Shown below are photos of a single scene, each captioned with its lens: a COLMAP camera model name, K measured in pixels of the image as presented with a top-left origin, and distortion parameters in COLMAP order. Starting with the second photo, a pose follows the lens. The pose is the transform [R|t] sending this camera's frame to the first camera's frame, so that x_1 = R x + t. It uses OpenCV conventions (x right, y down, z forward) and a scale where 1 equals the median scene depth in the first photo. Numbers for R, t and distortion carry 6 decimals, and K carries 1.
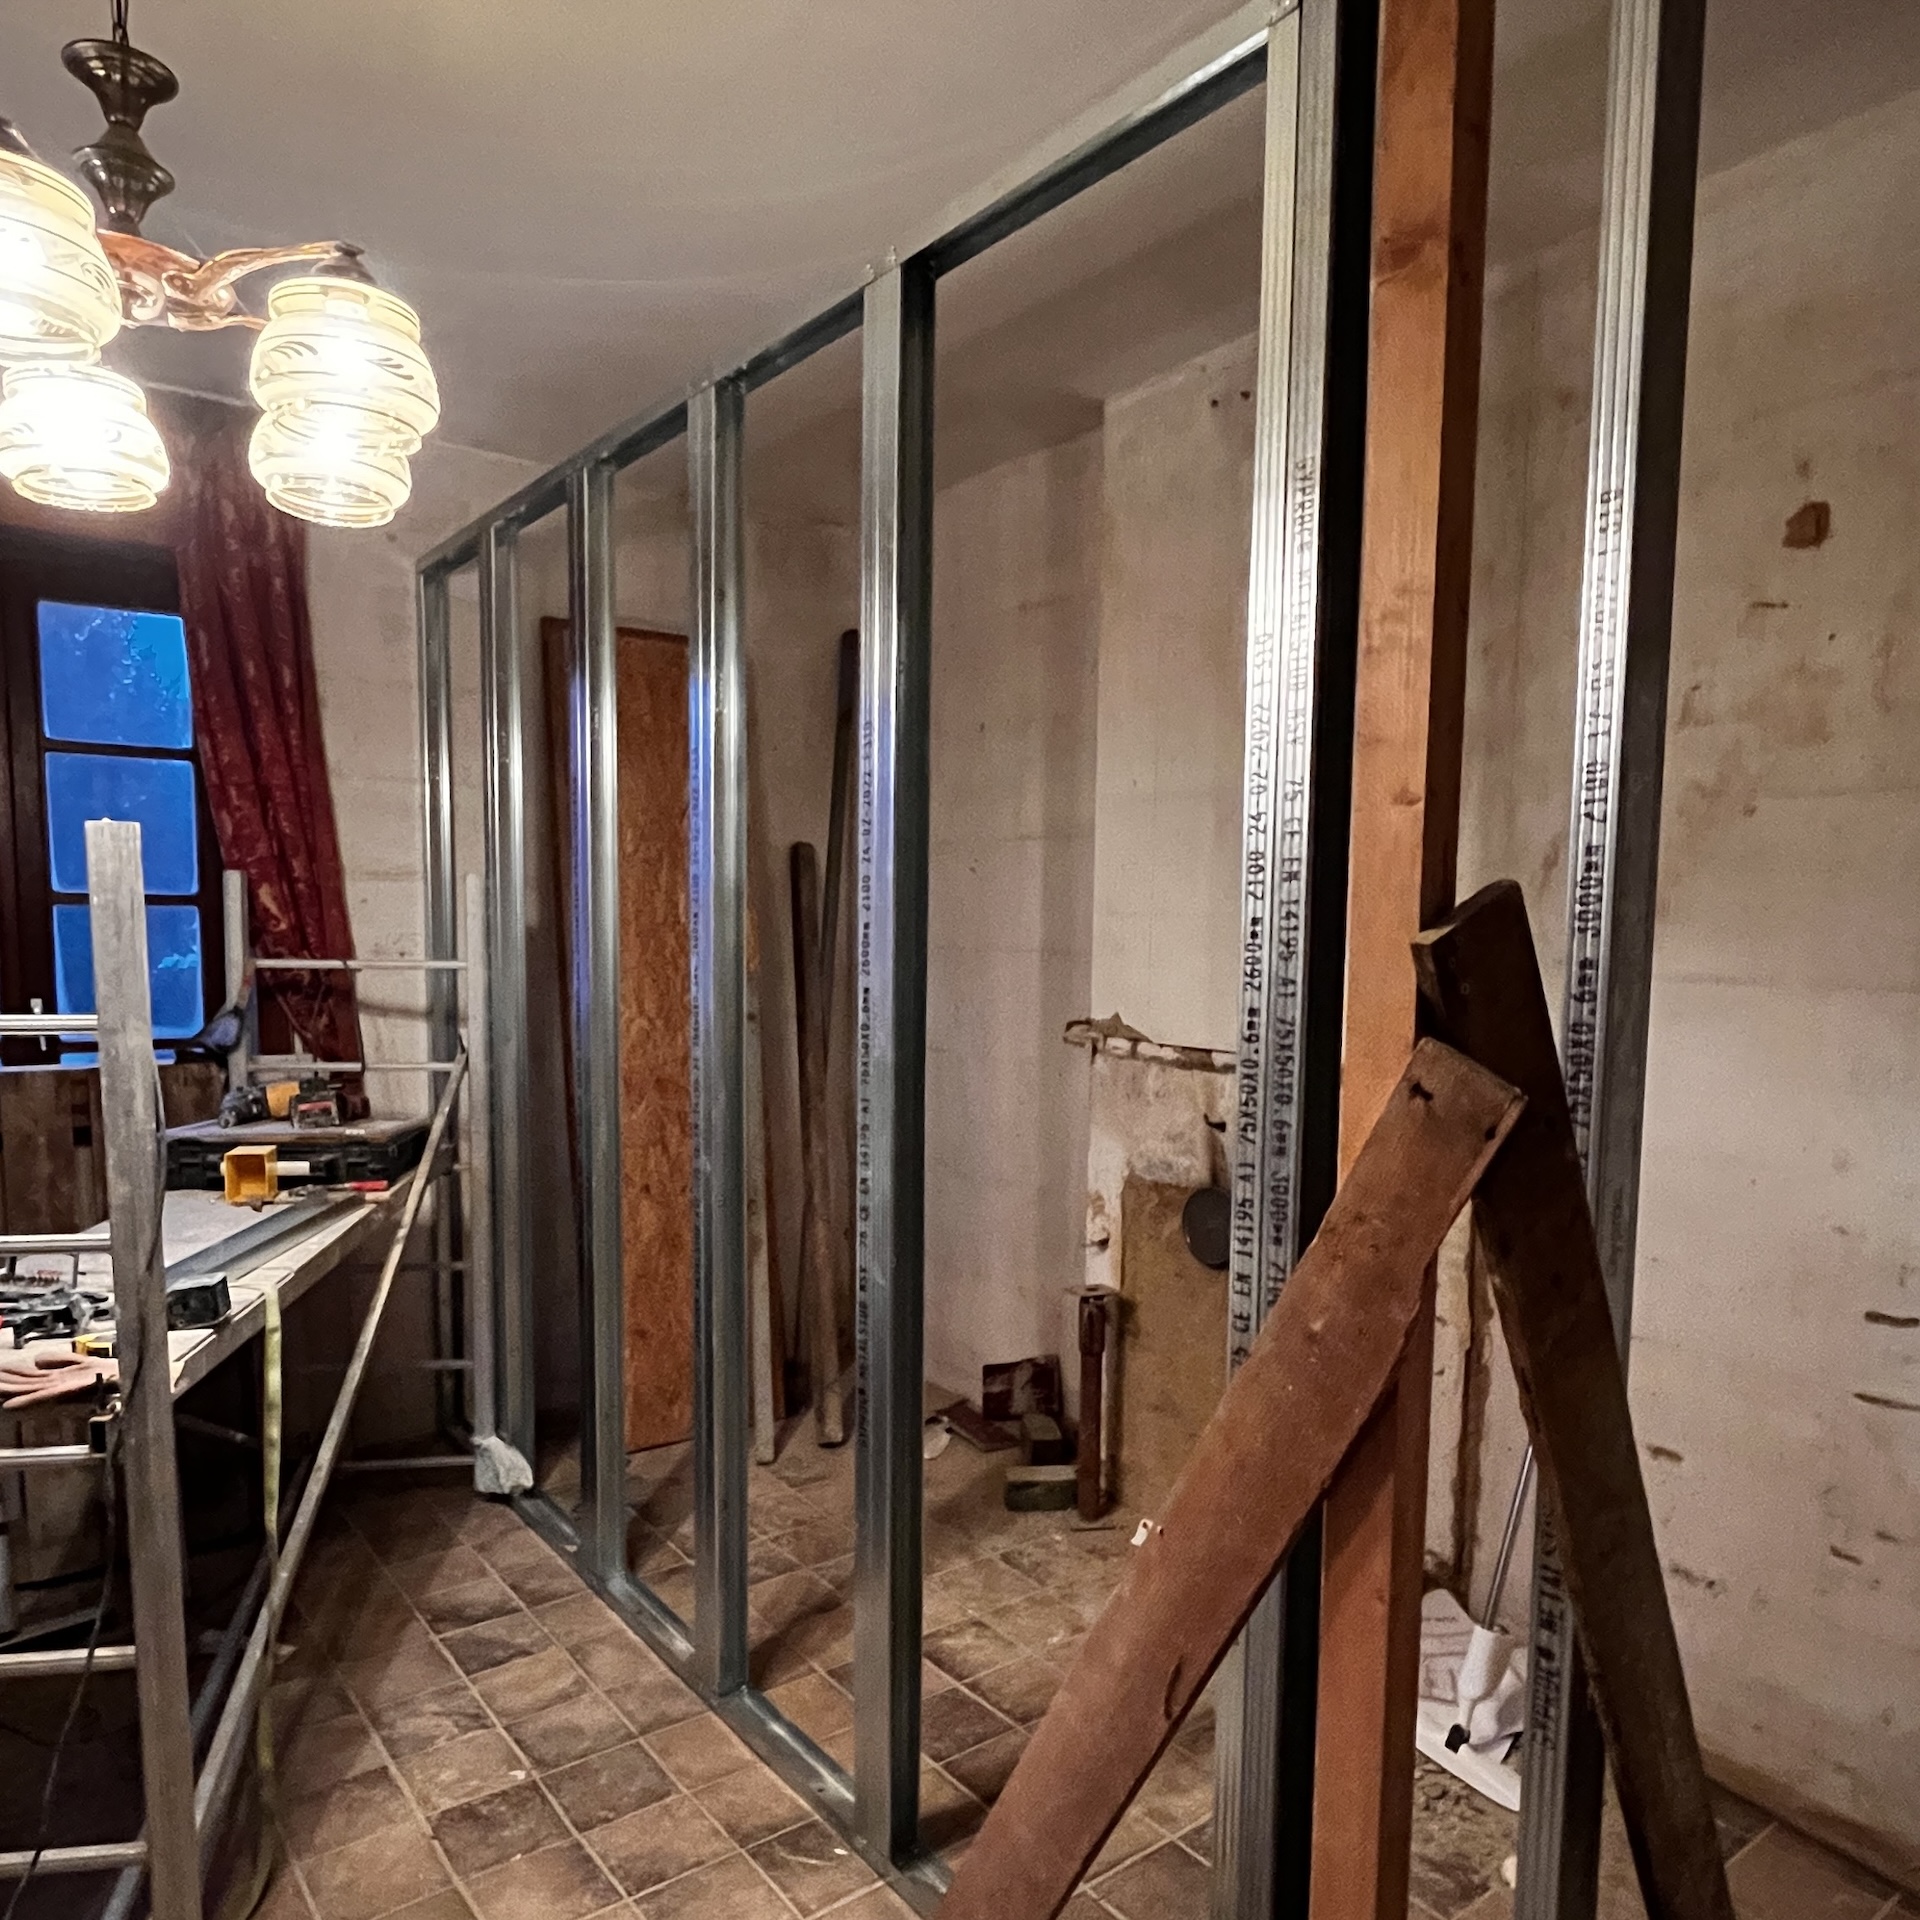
lens RADIAL K [[1368.0, 0, 955.9], [0, 1368.0, 1054.3], [0, 0, 1]] dist [0.018427, -0.008666]
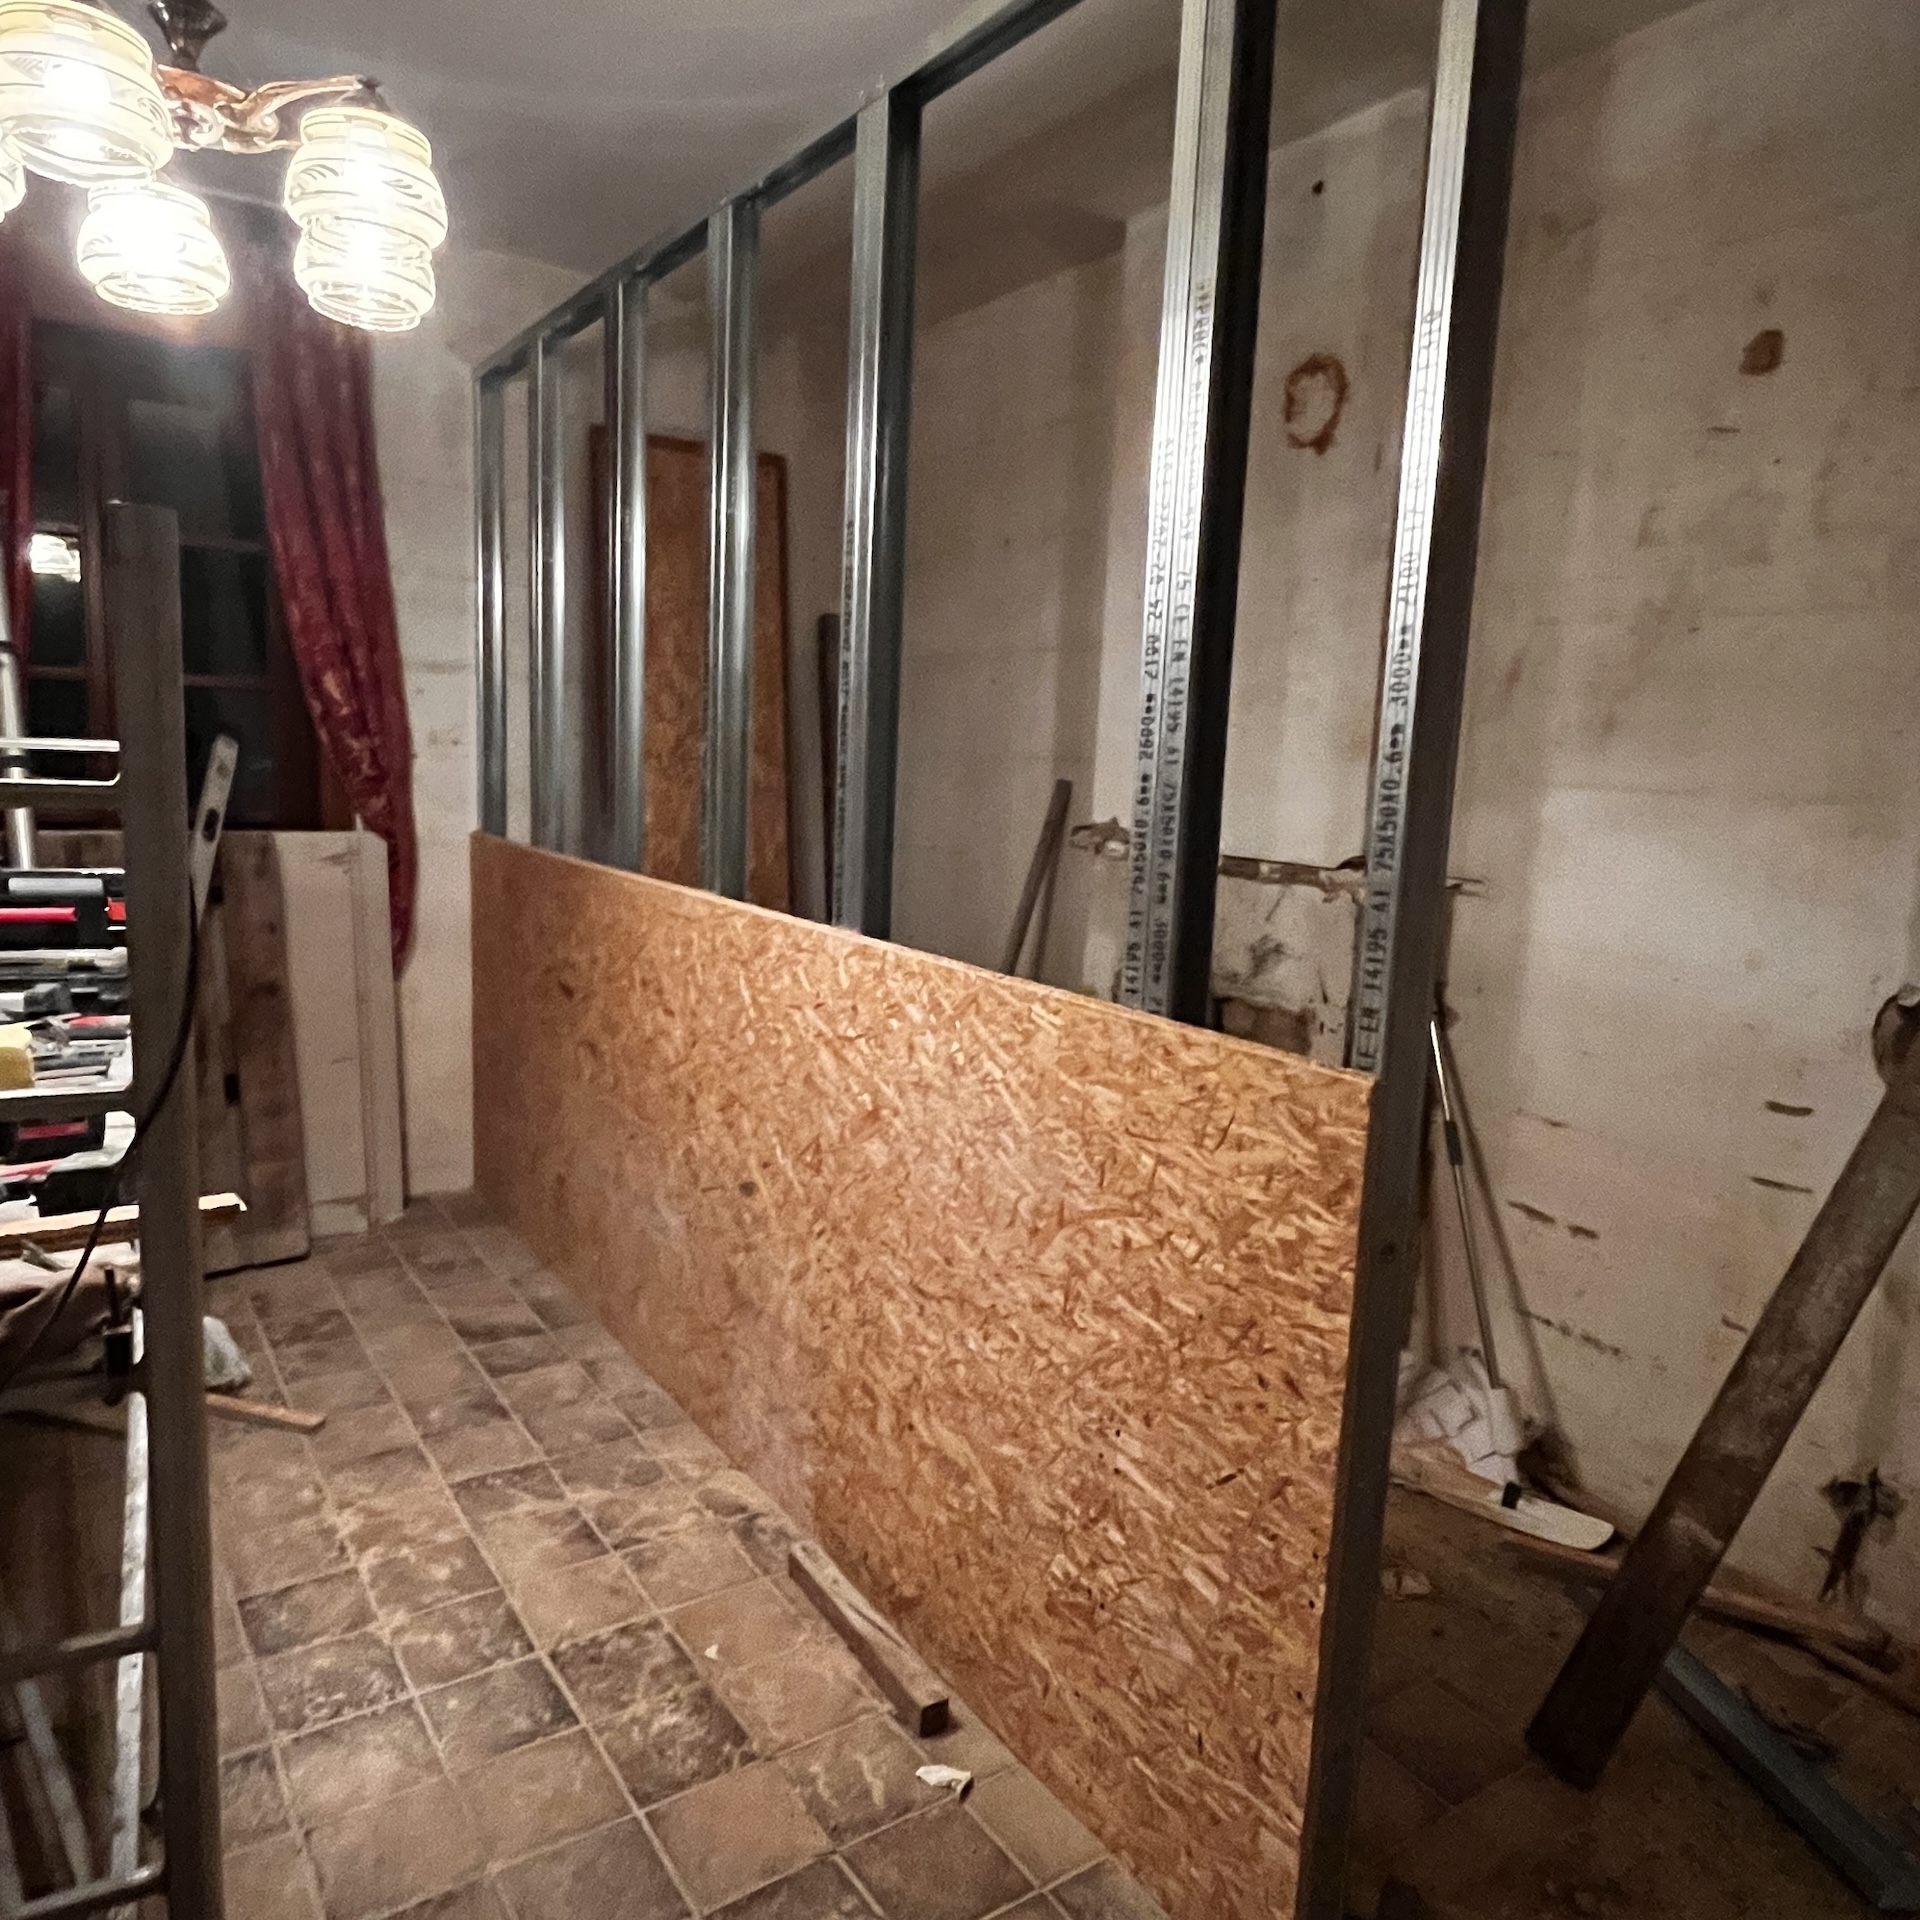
lens RADIAL K [[1368.0, 0, 959.2], [0, 1368.0, 961.9], [0, 0, 1]] dist [0.018427, -0.008666]
pose [[0.998022, 0.038010, -0.050070, 0.114397], [-0.035308, 0.997929, 0.053770, 0.060207], [0.052010, -0.051896, 0.997297, -0.137989]]
